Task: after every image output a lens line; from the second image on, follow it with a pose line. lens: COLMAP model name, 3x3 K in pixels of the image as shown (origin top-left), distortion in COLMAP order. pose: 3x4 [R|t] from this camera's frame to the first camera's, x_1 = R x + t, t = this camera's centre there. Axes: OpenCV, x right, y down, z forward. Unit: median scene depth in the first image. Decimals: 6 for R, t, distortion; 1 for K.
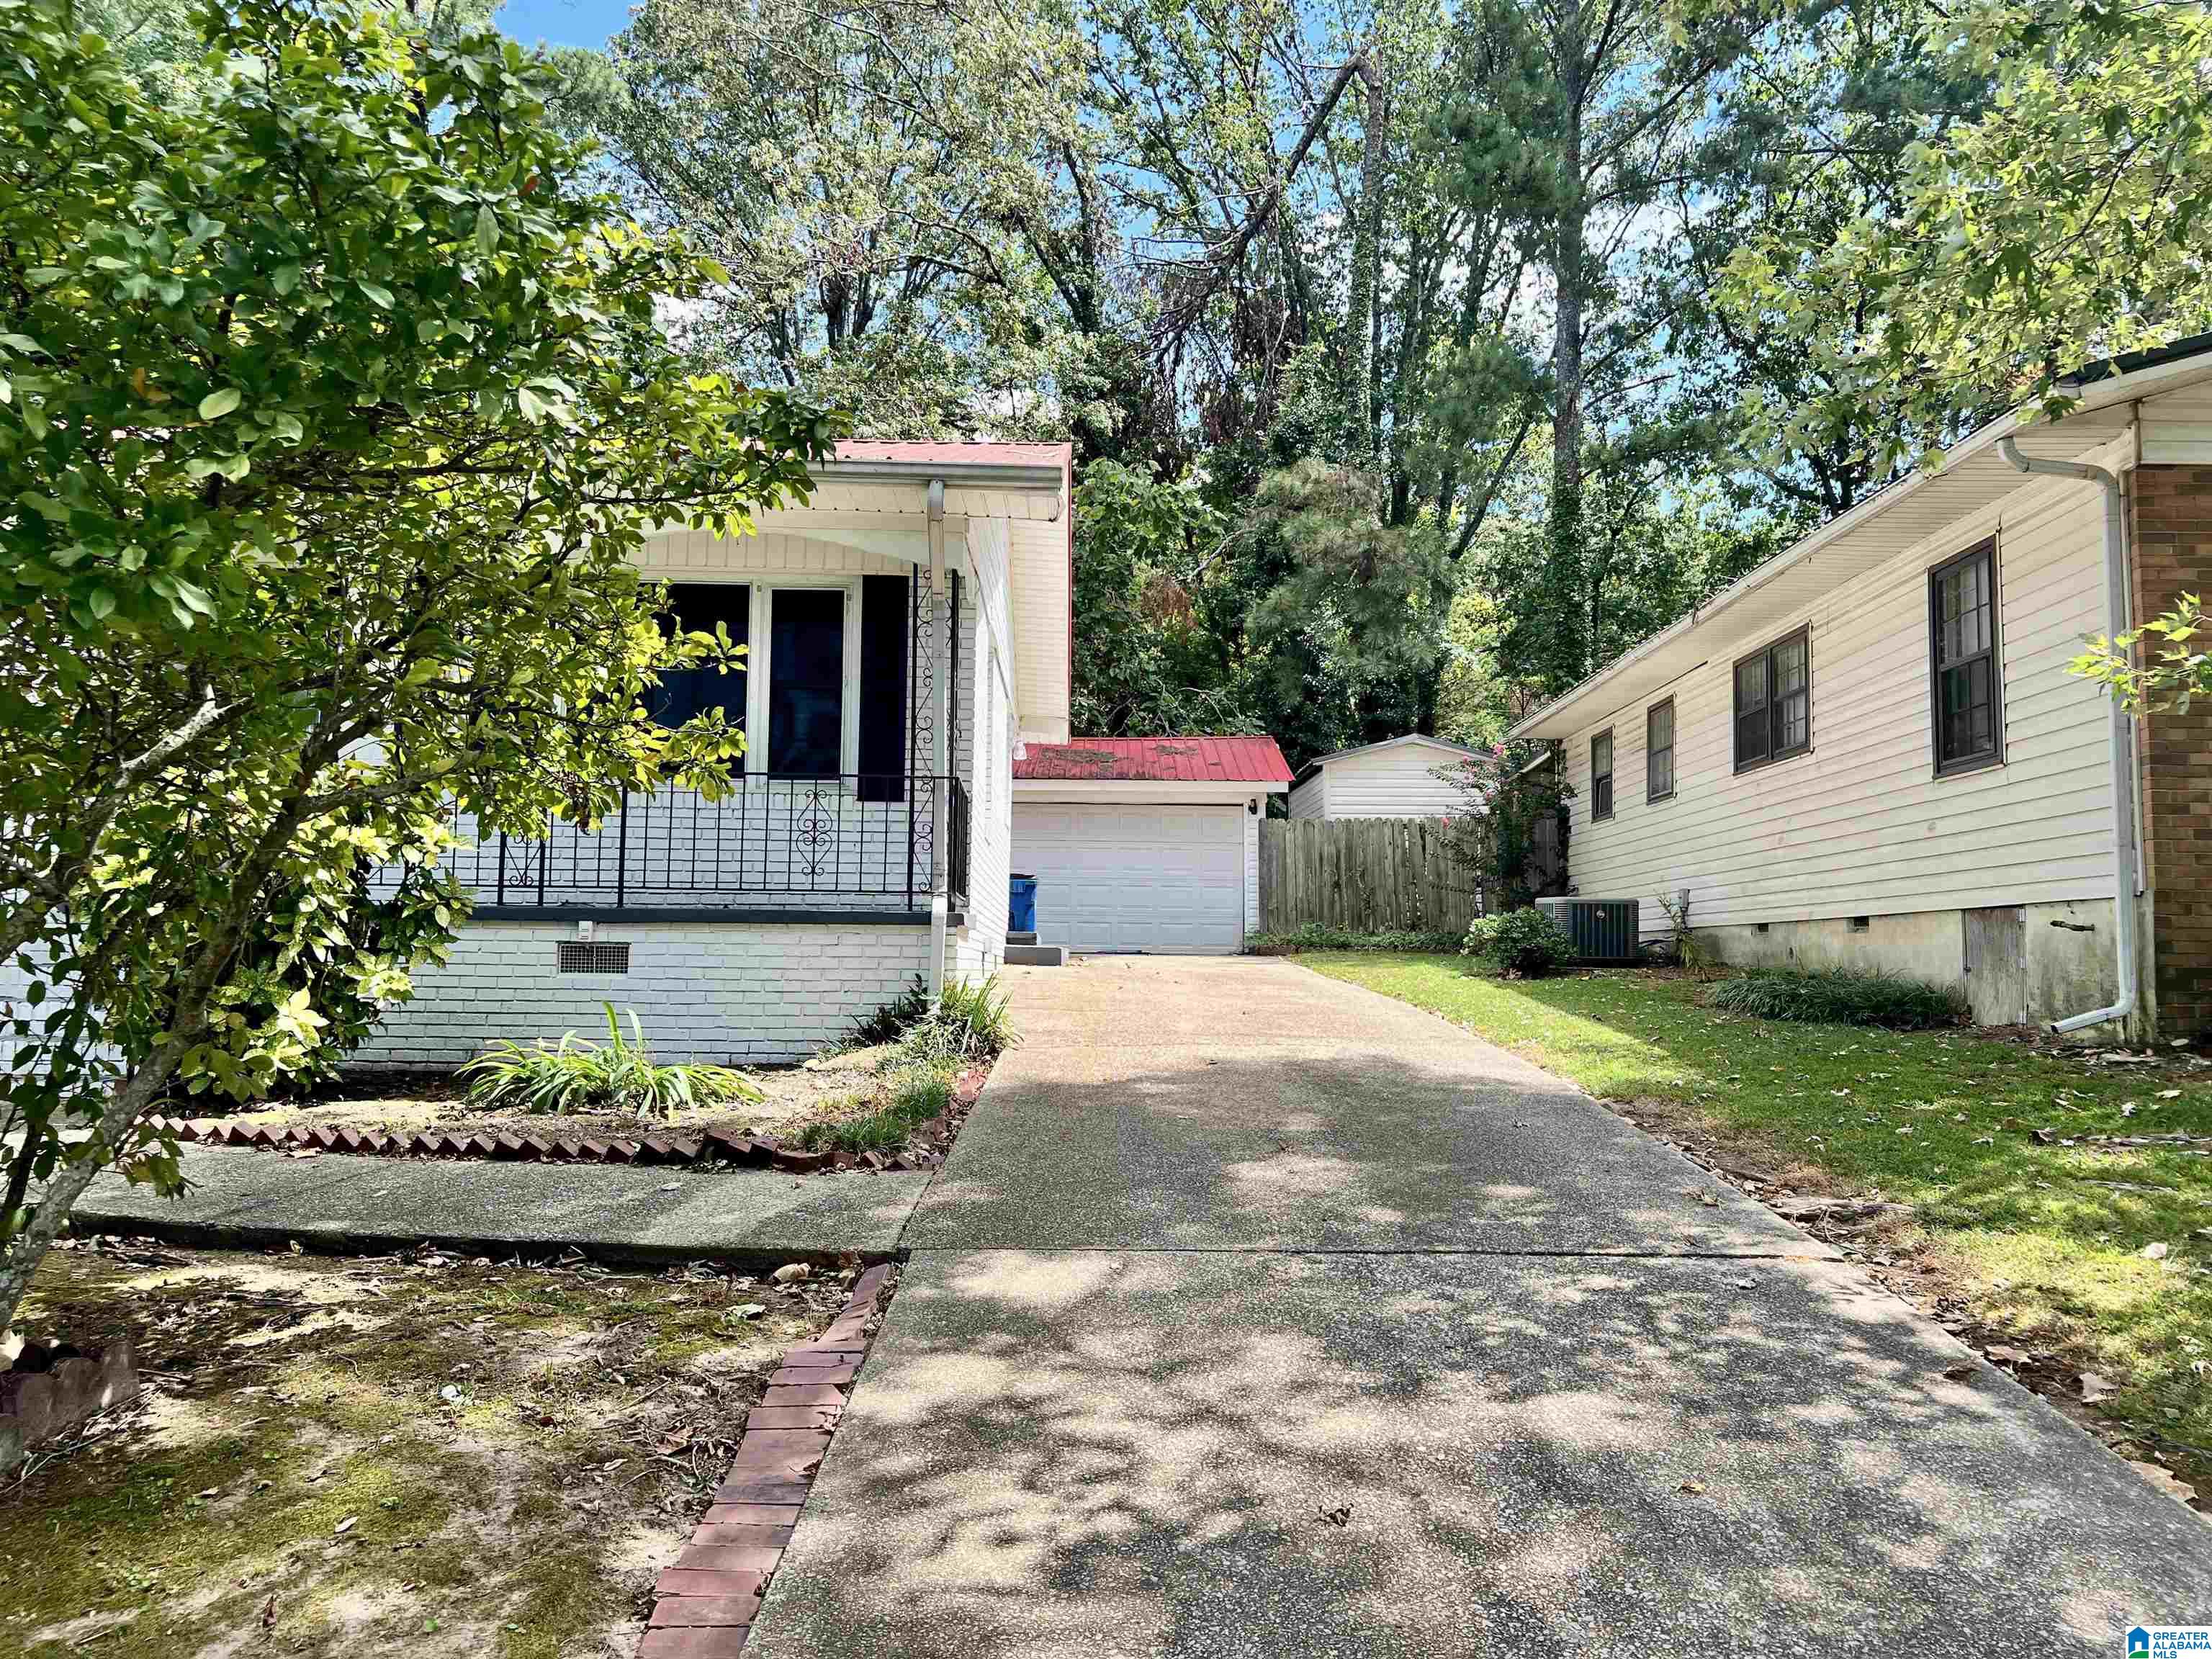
lens RADIAL K [[1731.9, 0, 1106.0], [0, 1731.9, 829.5], [0, 0, 1]] dist [-0.005575, -0.003341]
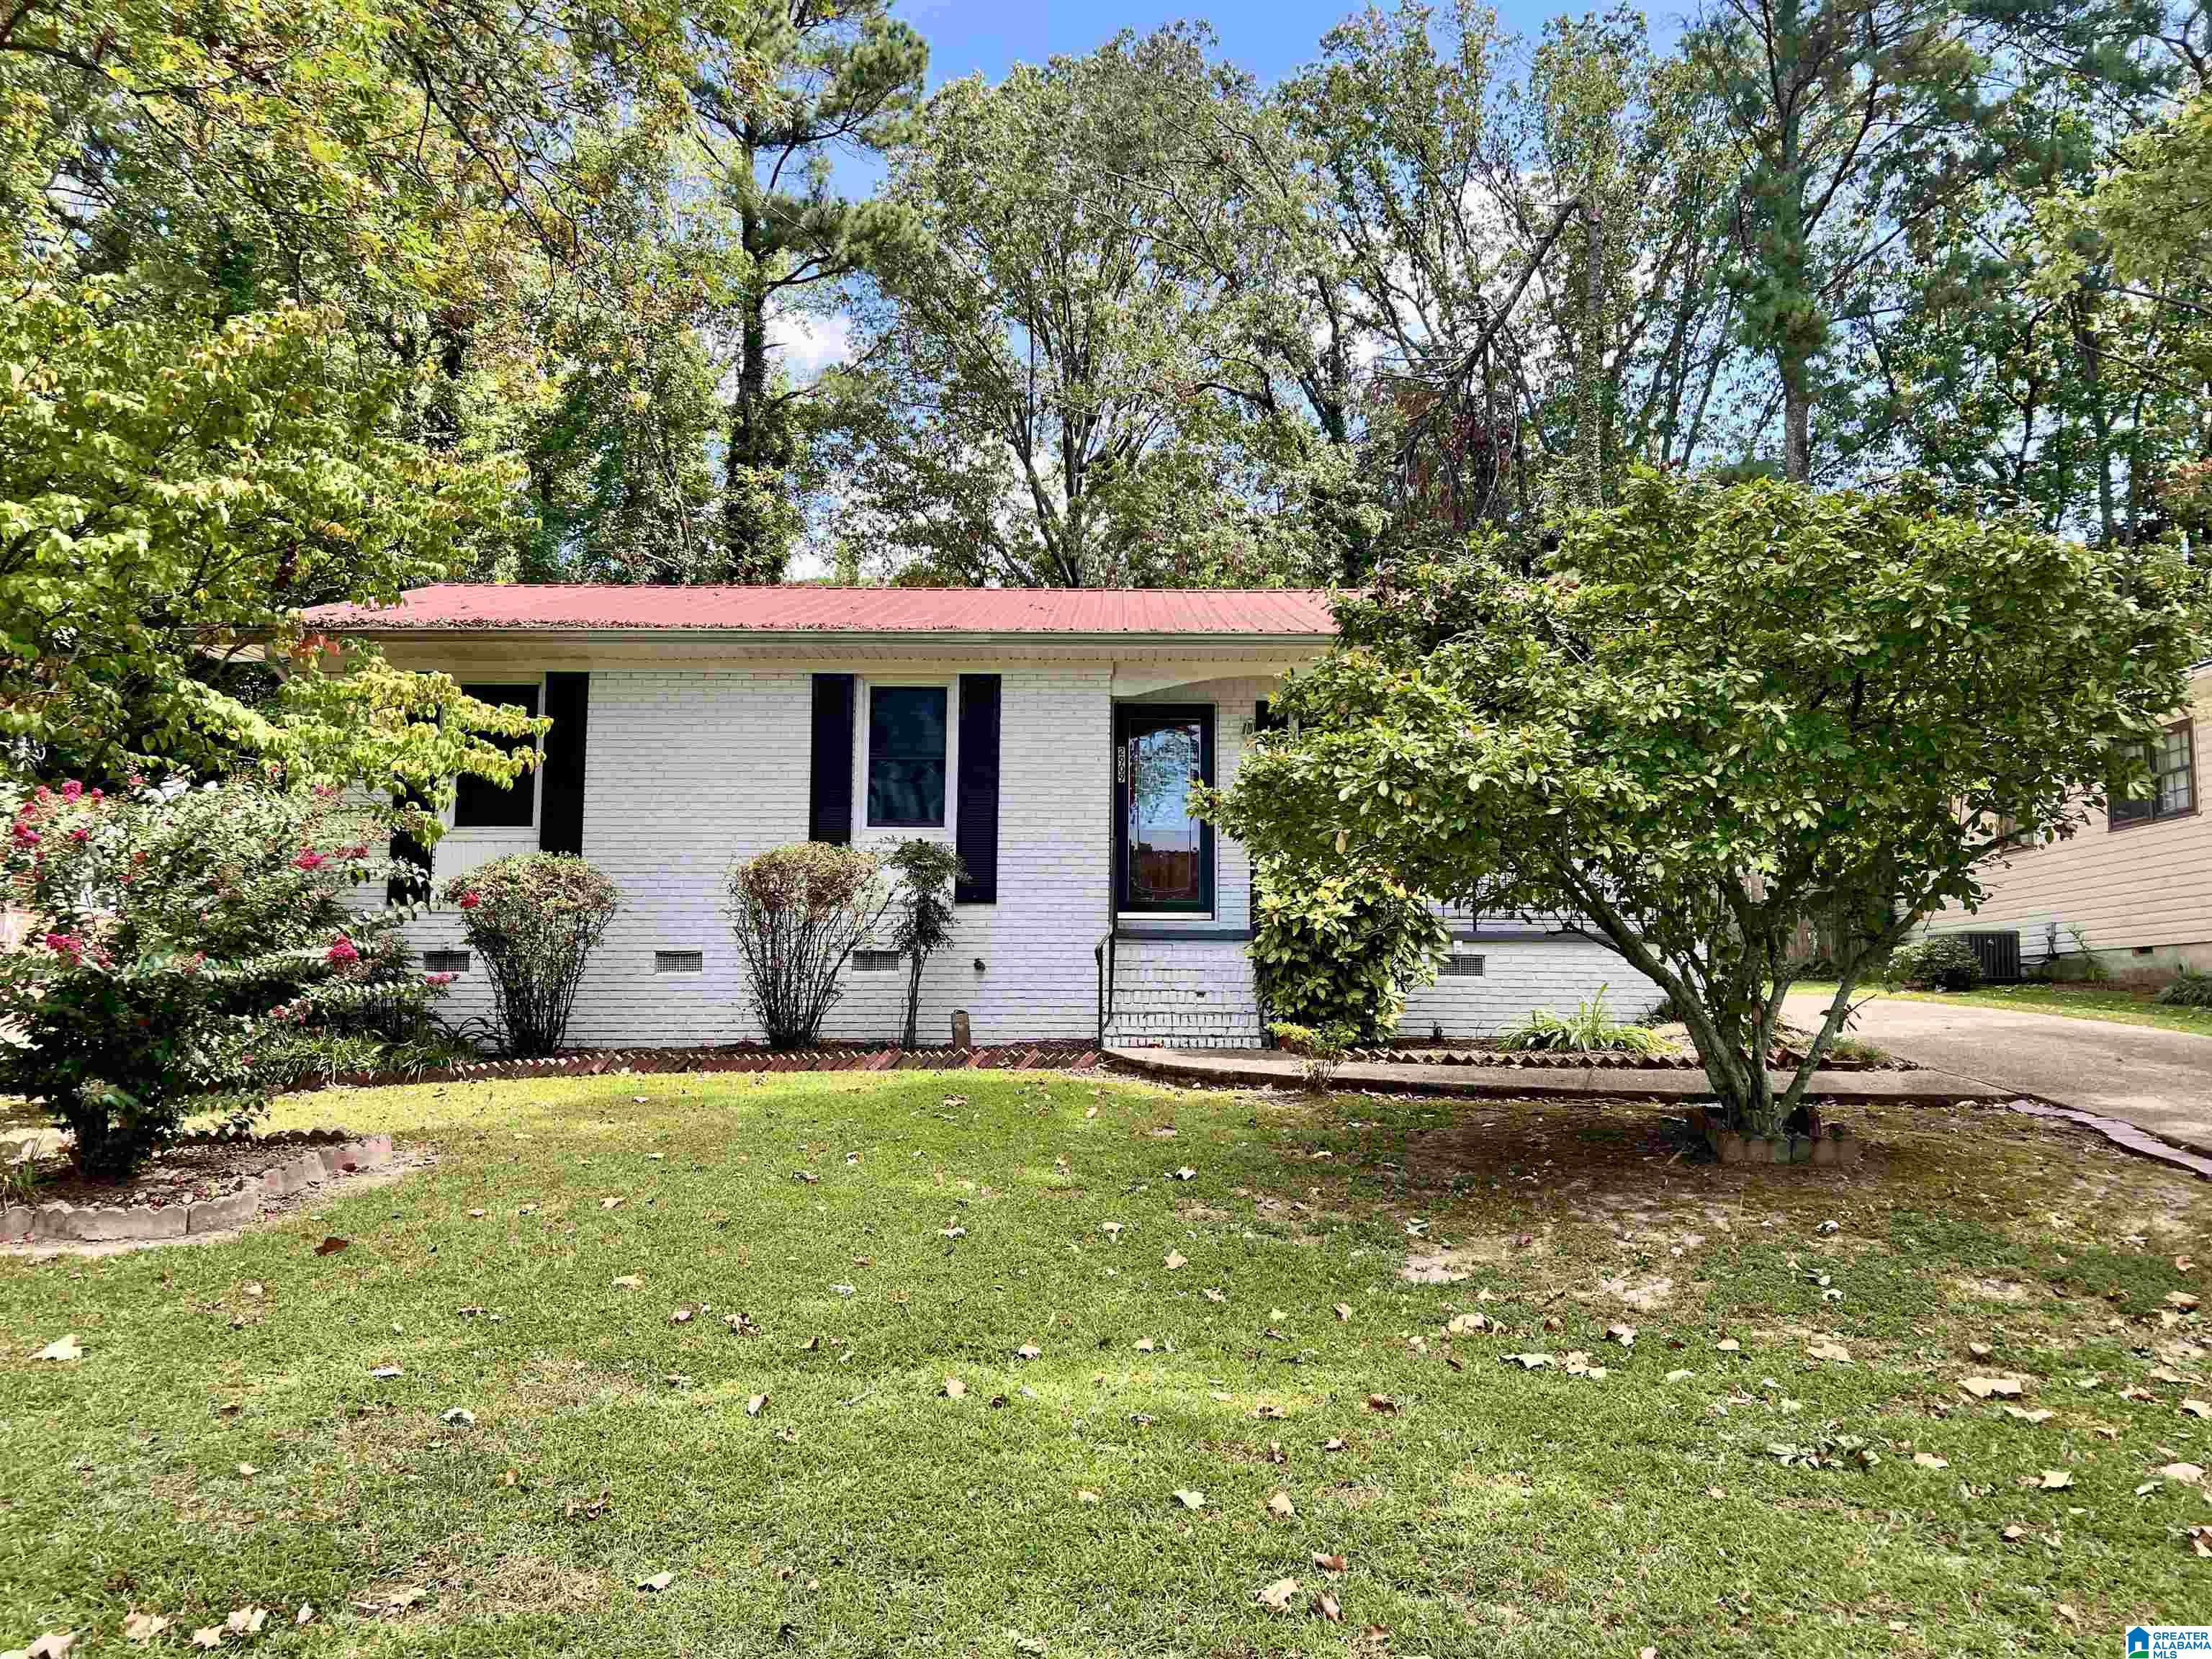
lens RADIAL K [[1693.7, 0, 1106.0], [0, 1693.7, 829.5], [0, 0, 1]] dist [0.004777, -0.002945]
pose [[0.998967, -0.009511, -0.044431, -0.298199], [0.008075, 0.999443, -0.032387, 0.001089], [0.044714, 0.031995, 0.998487, -0.266357]]
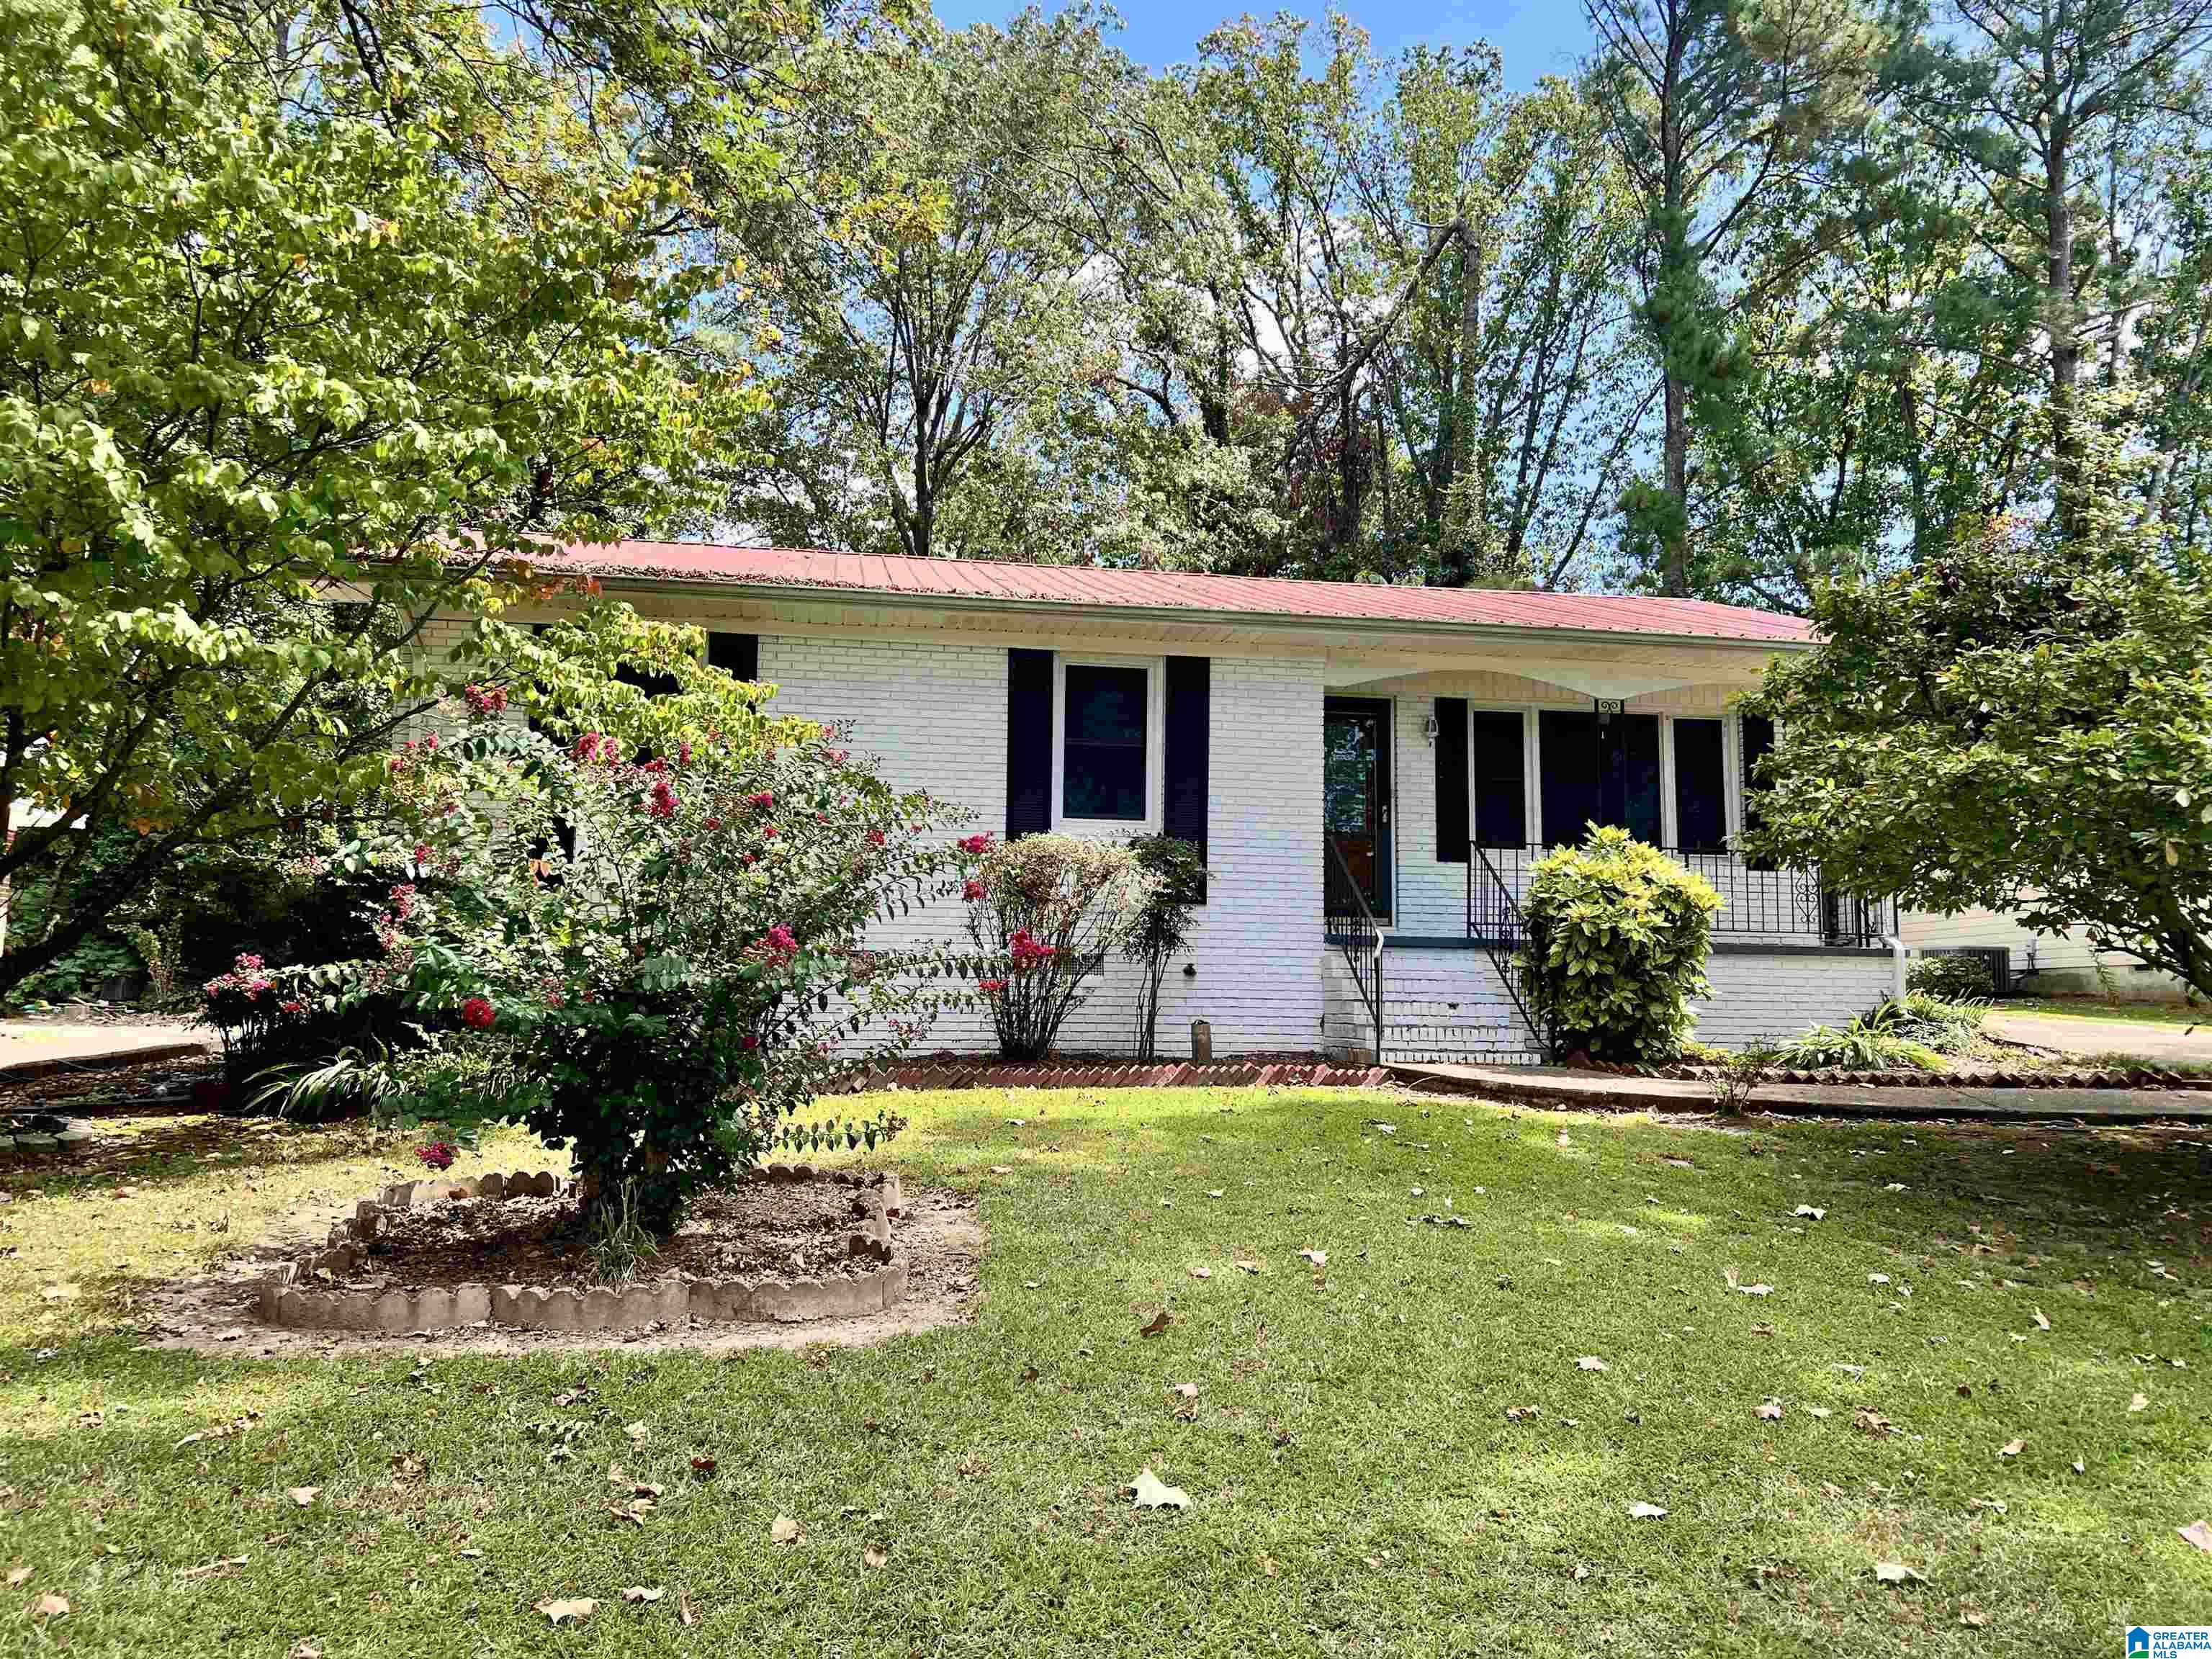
lens RADIAL K [[1671.1, 0, 1101.6], [0, 1671.1, 842.6], [0, 0, 1]] dist [-0.001730, -0.003418]
pose [[0.991957, 0.017481, 0.125365, -0.537926], [-0.014587, 0.999606, -0.023971, 0.000848], [-0.125734, 0.021950, 0.991821, -0.185542]]
